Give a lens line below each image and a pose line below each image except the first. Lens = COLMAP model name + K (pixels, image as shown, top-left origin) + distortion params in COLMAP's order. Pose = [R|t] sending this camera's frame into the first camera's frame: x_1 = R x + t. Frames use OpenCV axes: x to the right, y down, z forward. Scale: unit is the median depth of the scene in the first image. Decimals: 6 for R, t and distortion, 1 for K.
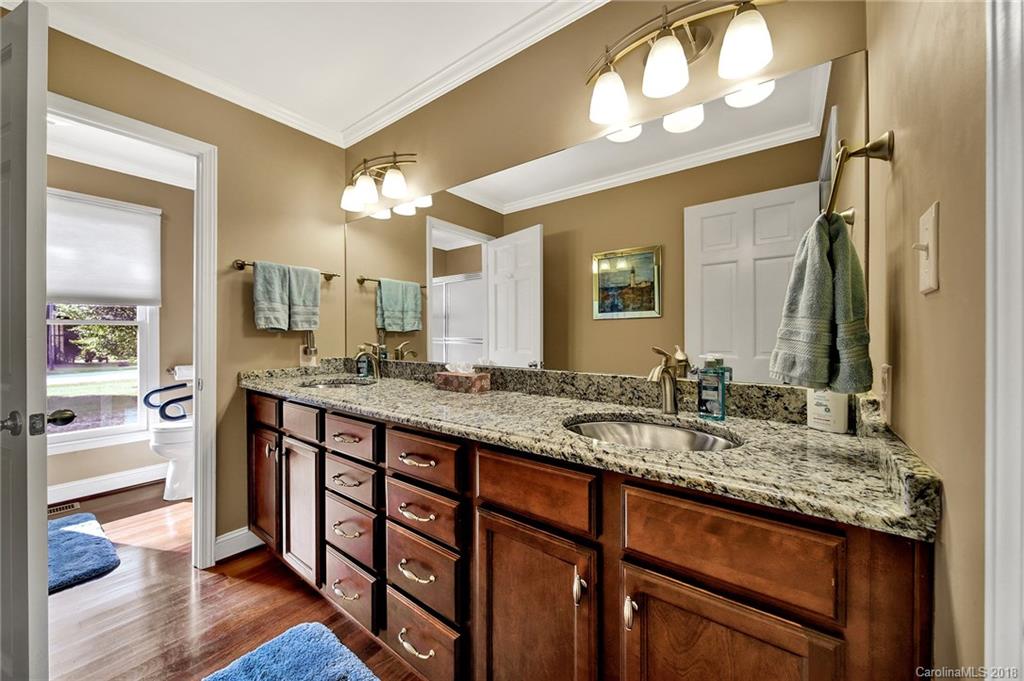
lens RADIAL K [[368.7, 0, 521.1], [0, 368.7, 336.4], [0, 0, 1]] dist [-0.013459, 0.000311]
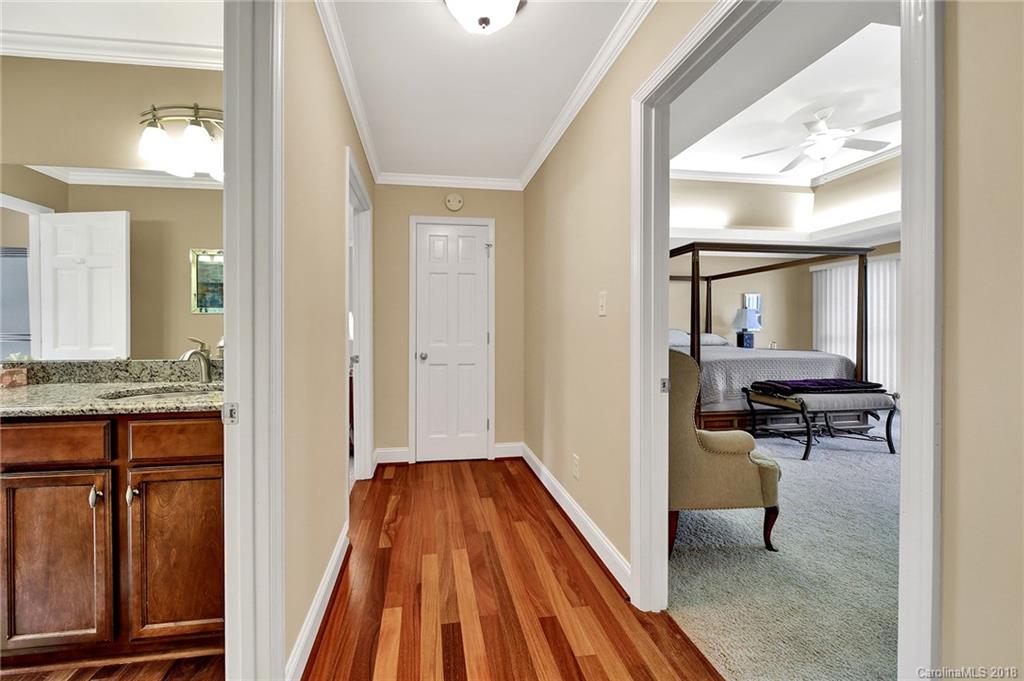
lens RADIAL K [[368.7, 0, 467.1], [0, 368.7, 327.7], [0, 0, 1]] dist [-0.013459, 0.000311]
pose [[0.727332, 0.000231, 0.686286, 0.162233], [0.003343, 0.999987, -0.003879, -0.000005], [-0.686278, 0.005116, 0.727322, -0.756287]]
